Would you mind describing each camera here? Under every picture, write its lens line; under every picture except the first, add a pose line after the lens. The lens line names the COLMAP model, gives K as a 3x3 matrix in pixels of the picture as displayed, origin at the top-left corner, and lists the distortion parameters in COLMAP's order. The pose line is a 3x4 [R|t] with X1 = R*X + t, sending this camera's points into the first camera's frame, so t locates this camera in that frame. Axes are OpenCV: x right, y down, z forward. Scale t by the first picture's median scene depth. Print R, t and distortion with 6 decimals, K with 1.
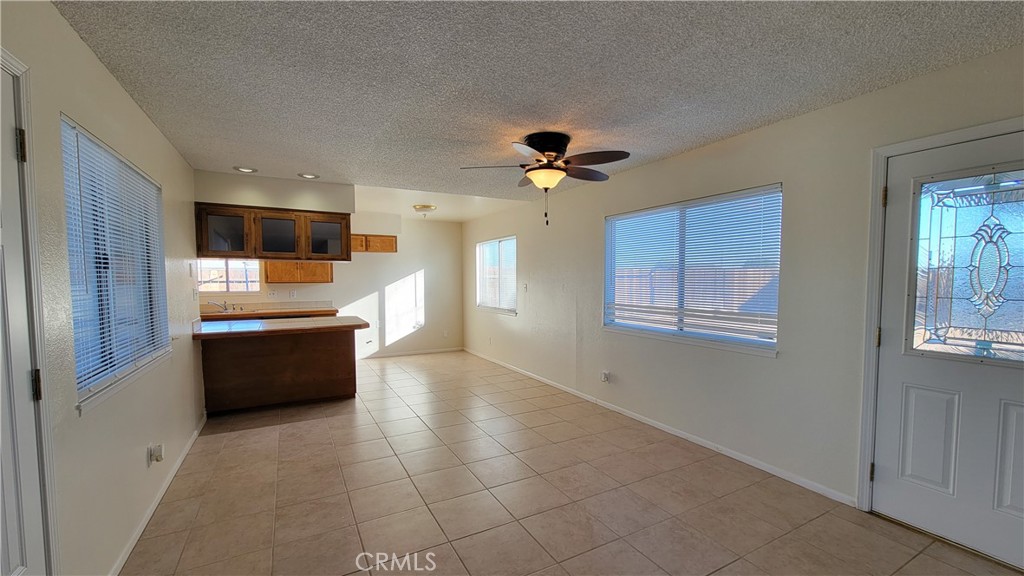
lens RADIAL K [[422.5, 0, 509.0], [0, 422.5, 294.9], [0, 0, 1]] dist [0.000214, -0.003005]
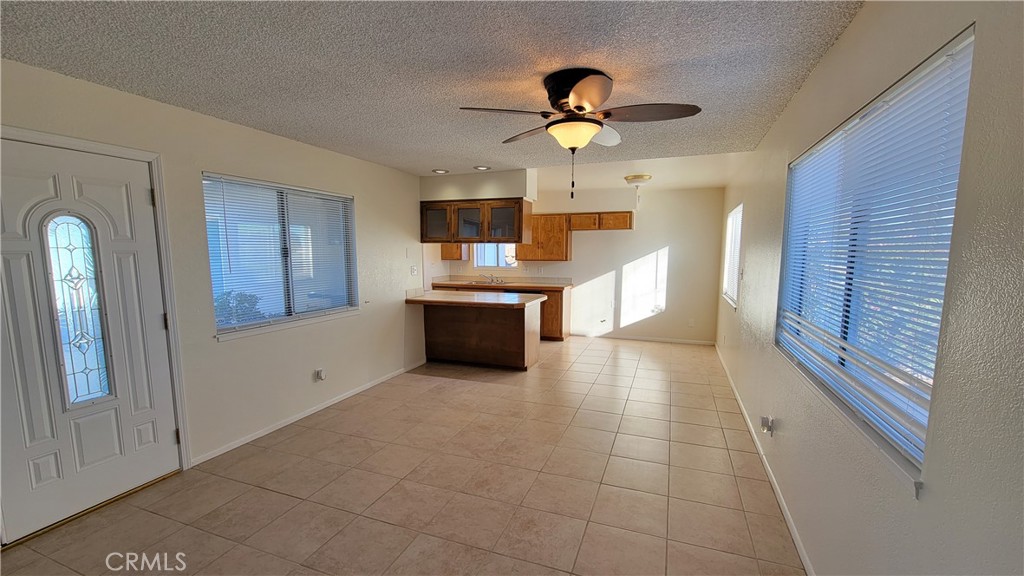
lens RADIAL K [[422.5, 0, 511.2], [0, 422.5, 296.7], [0, 0, 1]] dist [0.000214, -0.003005]
pose [[0.646748, 0.085057, -0.757946, 0.487562], [-0.031171, 0.995880, 0.085160, -0.041402], [0.762066, -0.031451, 0.646735, 0.341166]]
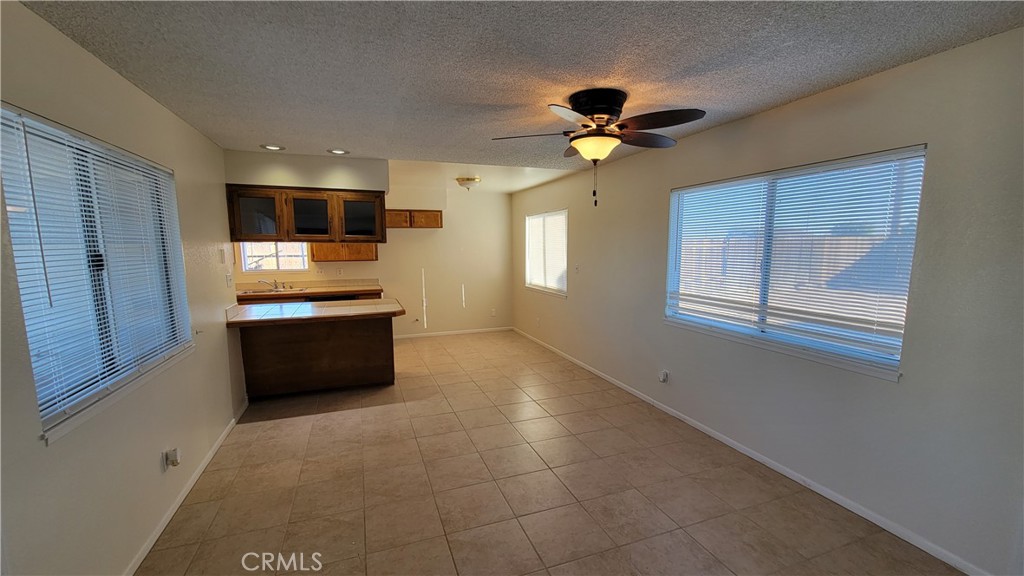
lens RADIAL K [[422.5, 0, 507.7], [0, 422.5, 295.4], [0, 0, 1]] dist [0.000214, -0.003005]
pose [[0.989673, 0.014767, -0.142579, 0.033012], [-0.003303, 0.996765, 0.080306, -0.045965], [0.143304, -0.079006, 0.986520, 0.121294]]
